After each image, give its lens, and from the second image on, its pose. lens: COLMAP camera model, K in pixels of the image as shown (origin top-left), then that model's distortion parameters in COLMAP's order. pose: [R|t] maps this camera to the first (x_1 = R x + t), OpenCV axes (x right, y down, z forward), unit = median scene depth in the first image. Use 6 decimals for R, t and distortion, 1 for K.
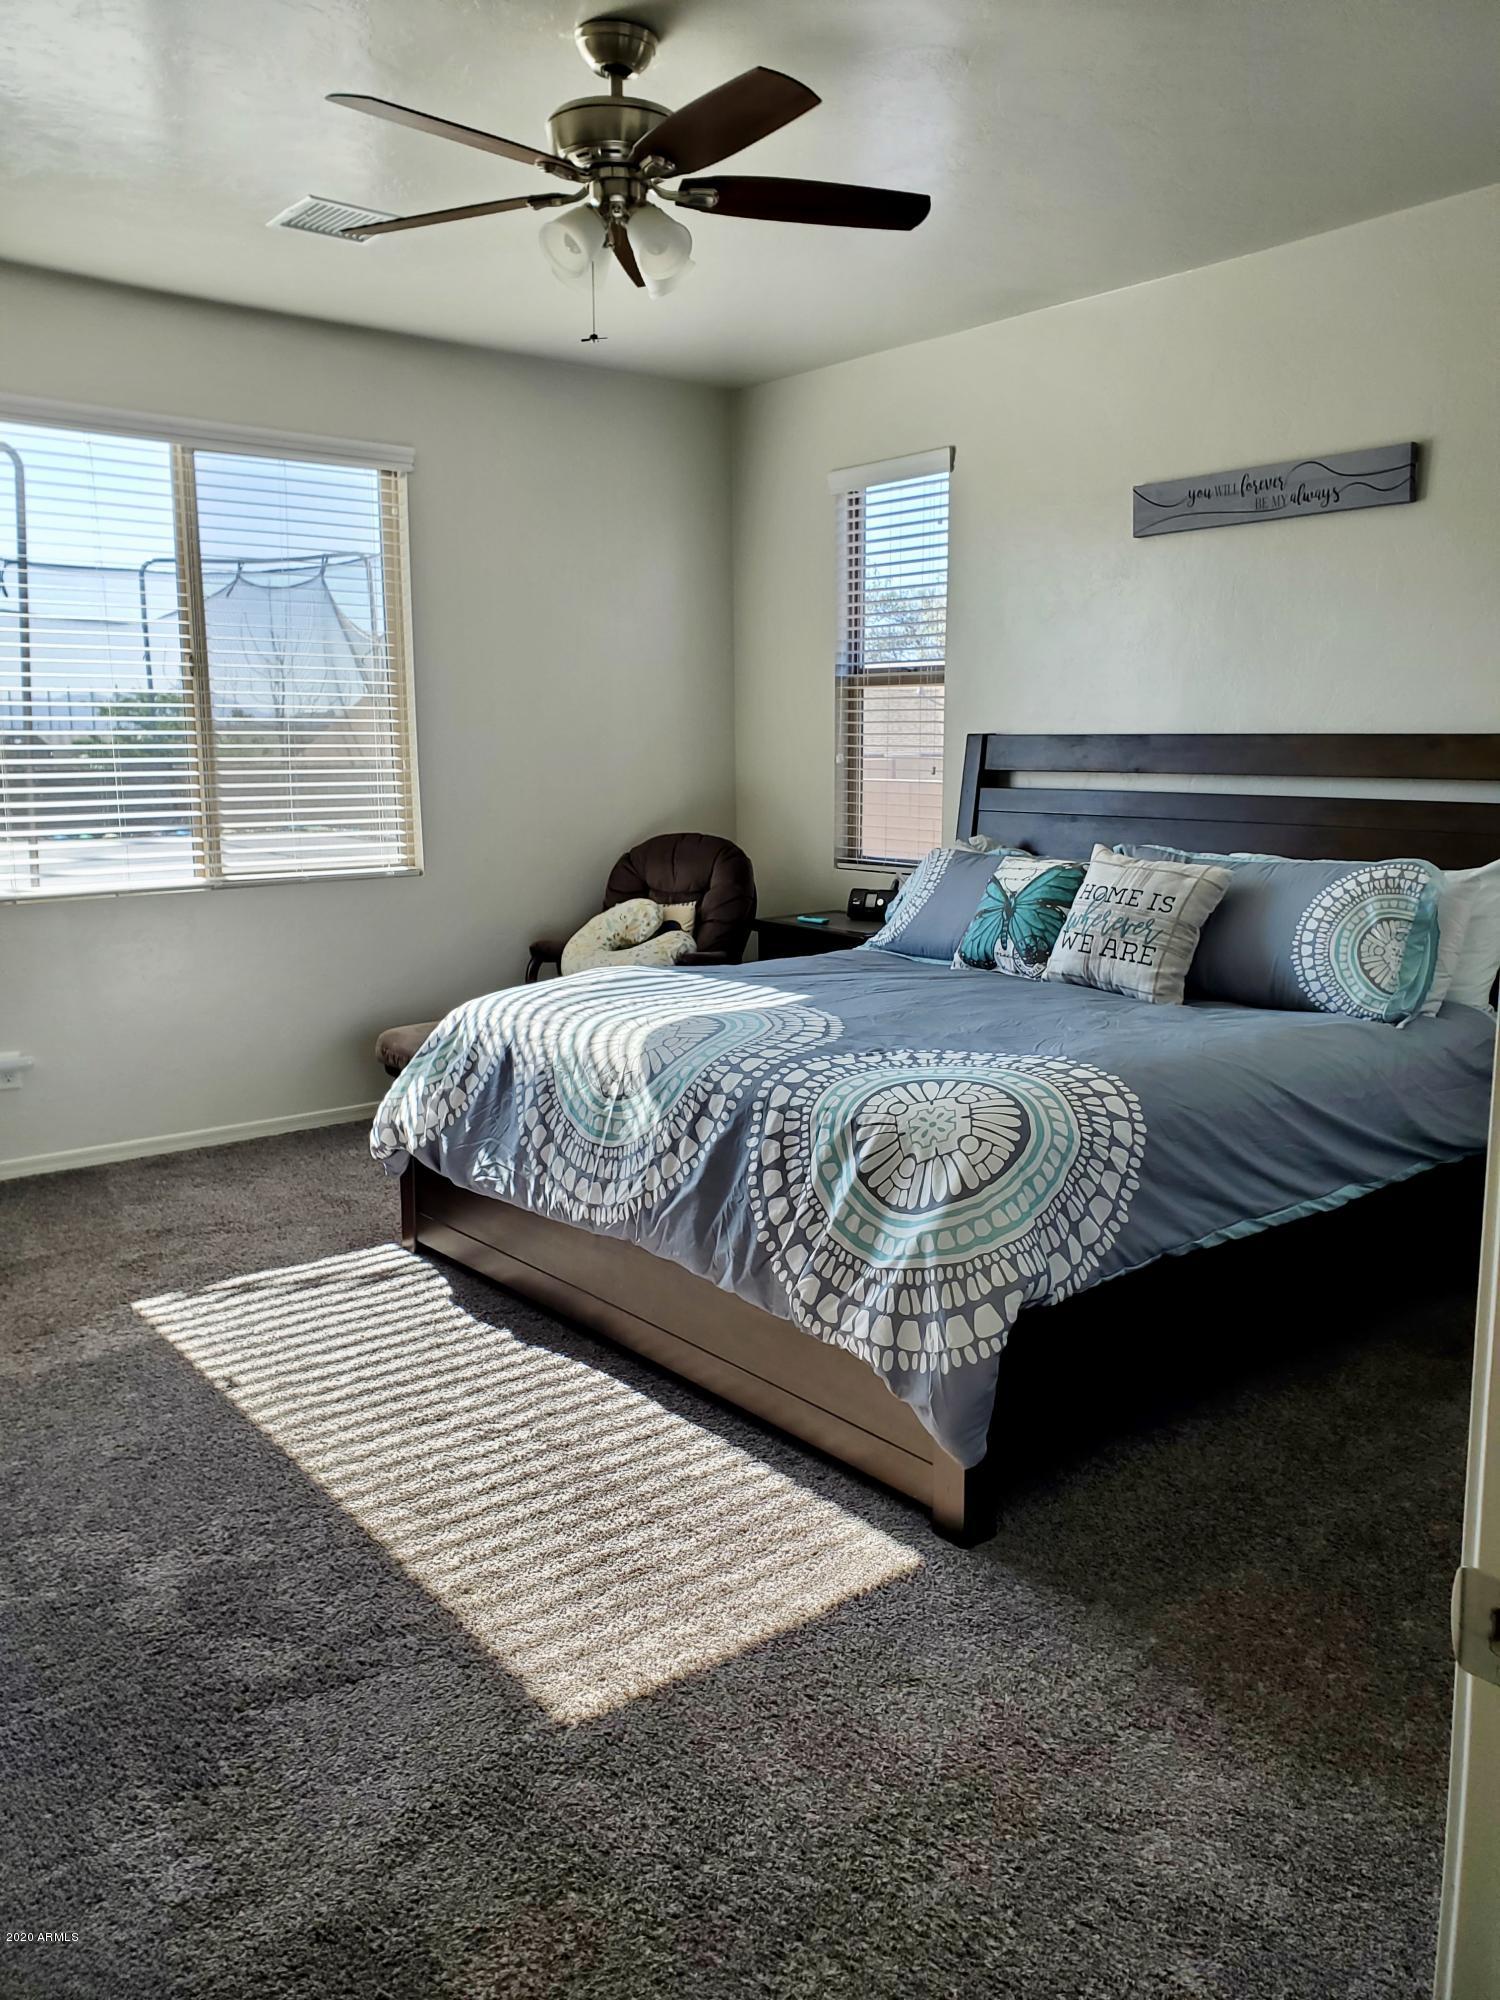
lens RADIAL K [[1547.7, 0, 761.0], [0, 1547.7, 999.4], [0, 0, 1]] dist [0.036239, -0.035844]
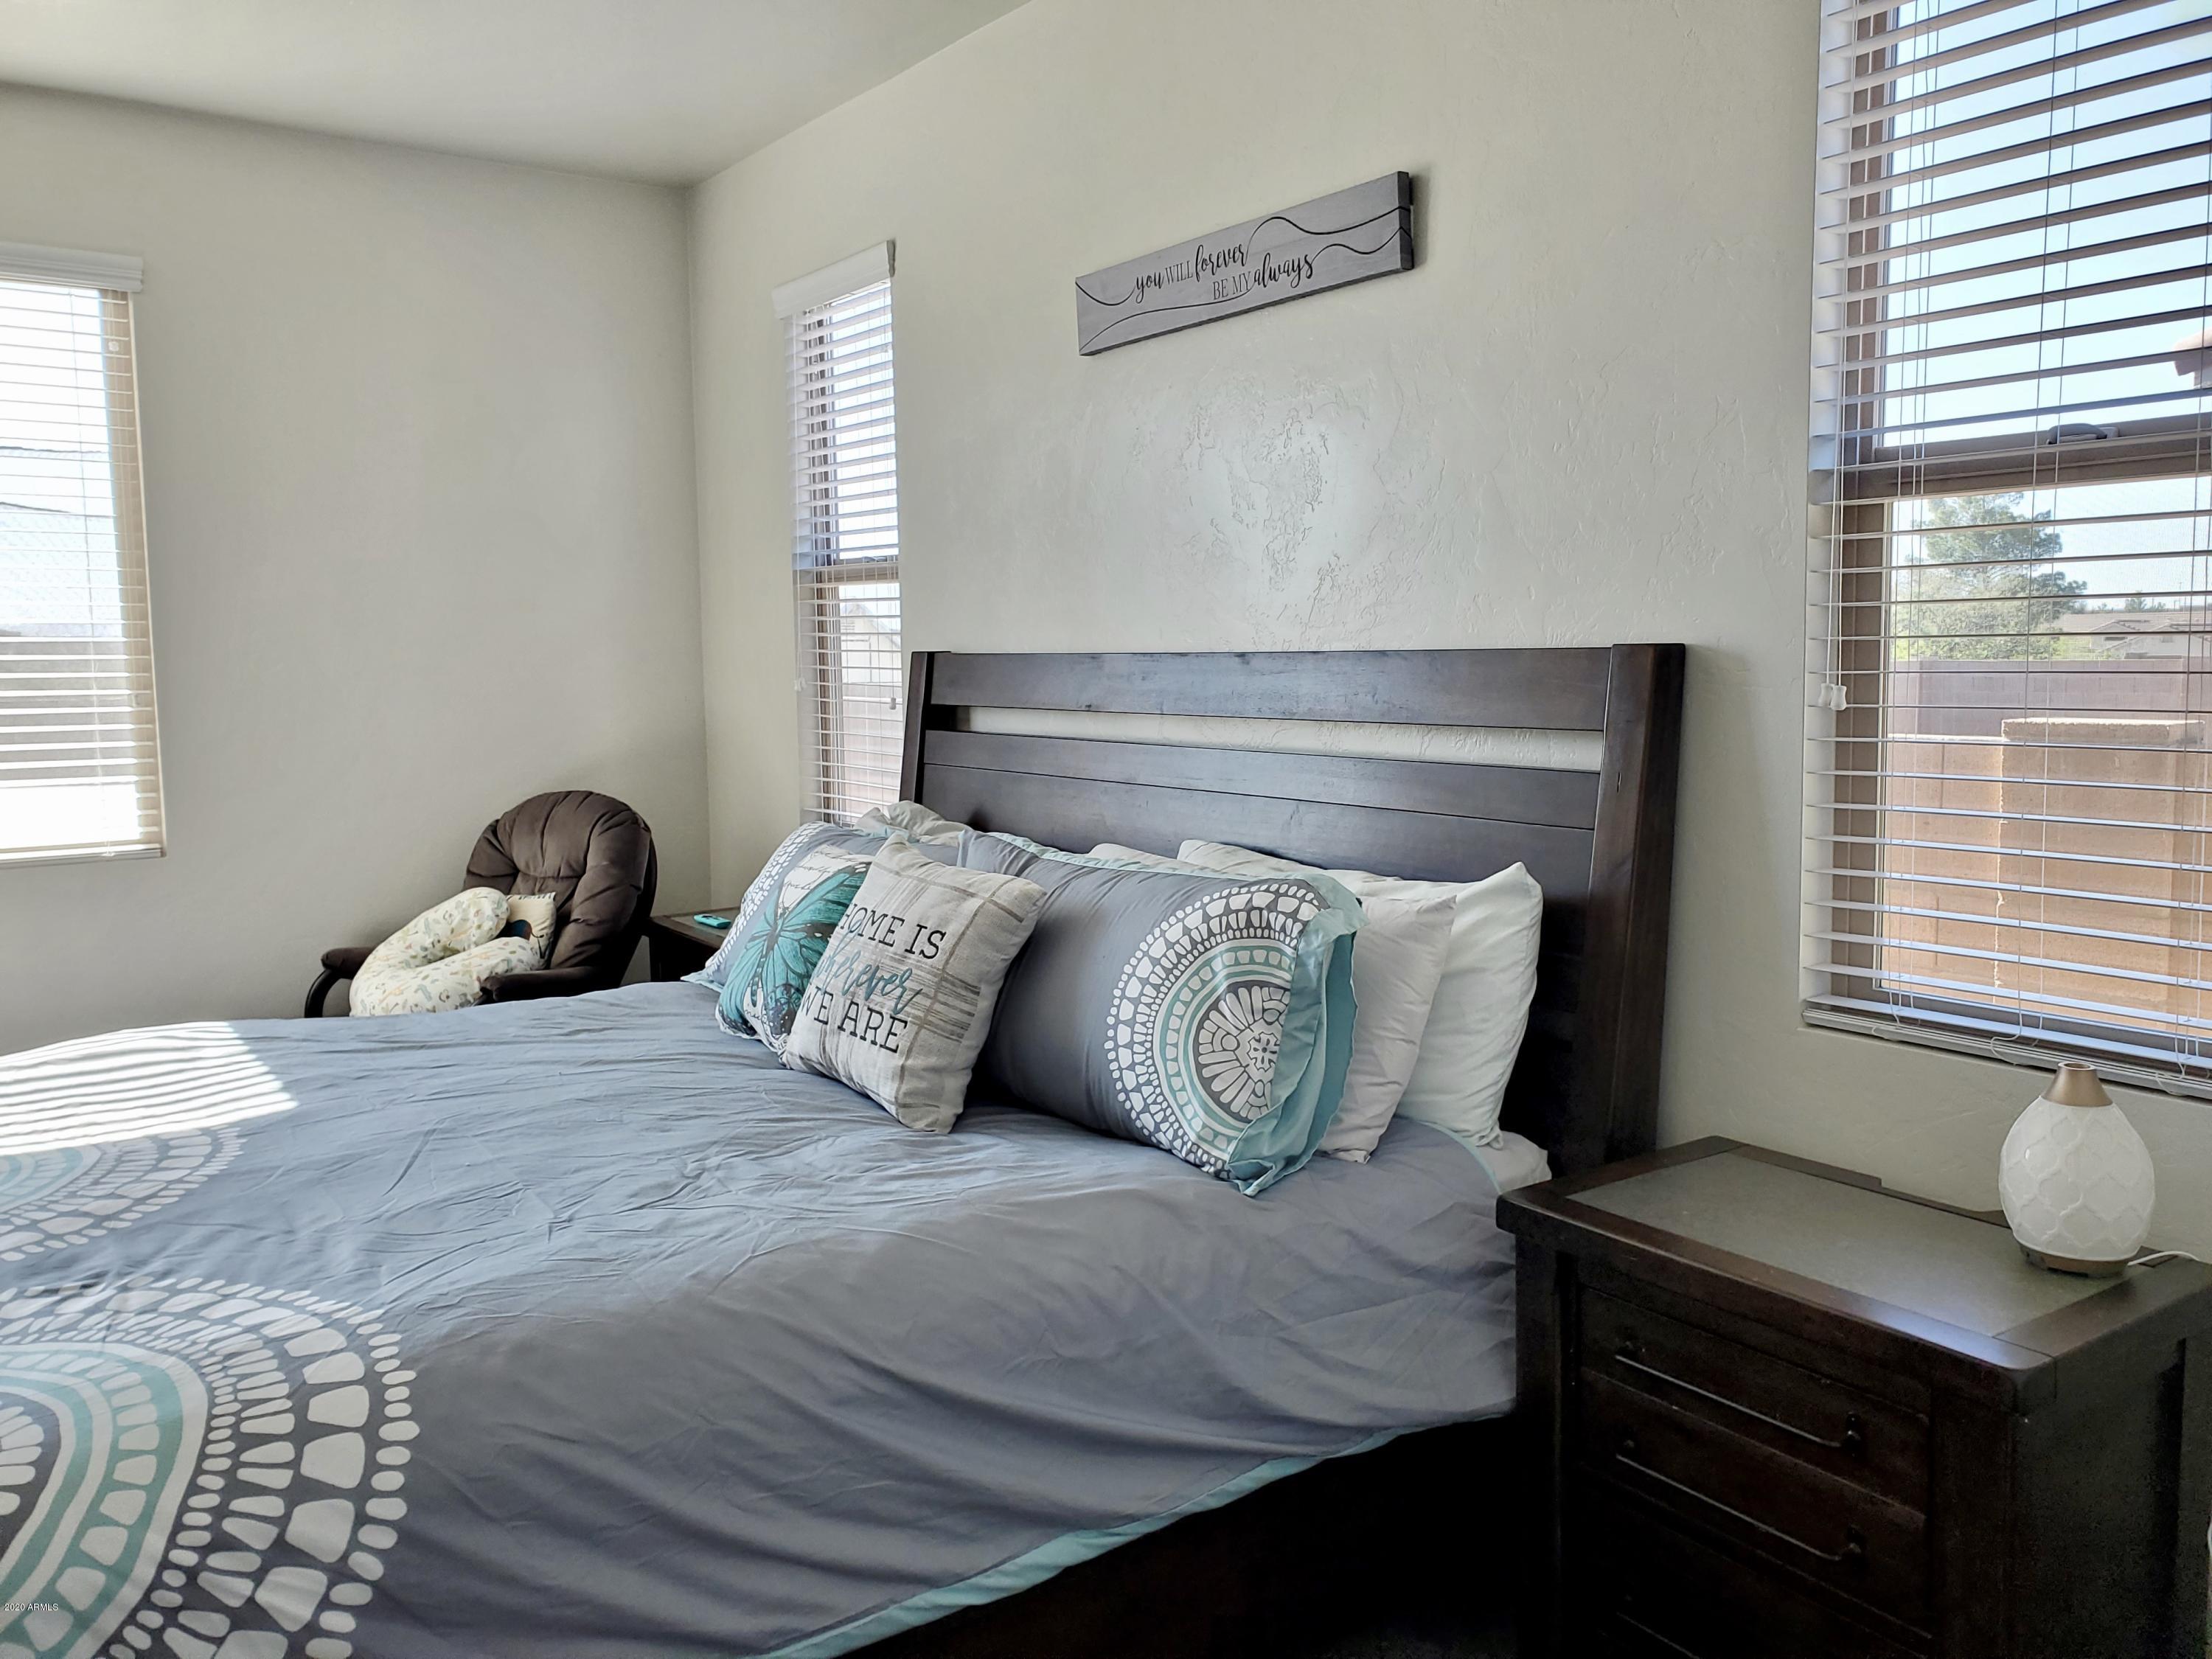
lens RADIAL K [[1711.7, 0, 1090.4], [0, 1711.7, 827.7], [0, 0, 1]] dist [0.036239, -0.035844]
pose [[0.998277, -0.003325, -0.058575, 0.366759], [-0.000537, 0.997833, -0.065797, -0.064130], [0.058667, 0.065715, 0.996112, 0.374098]]
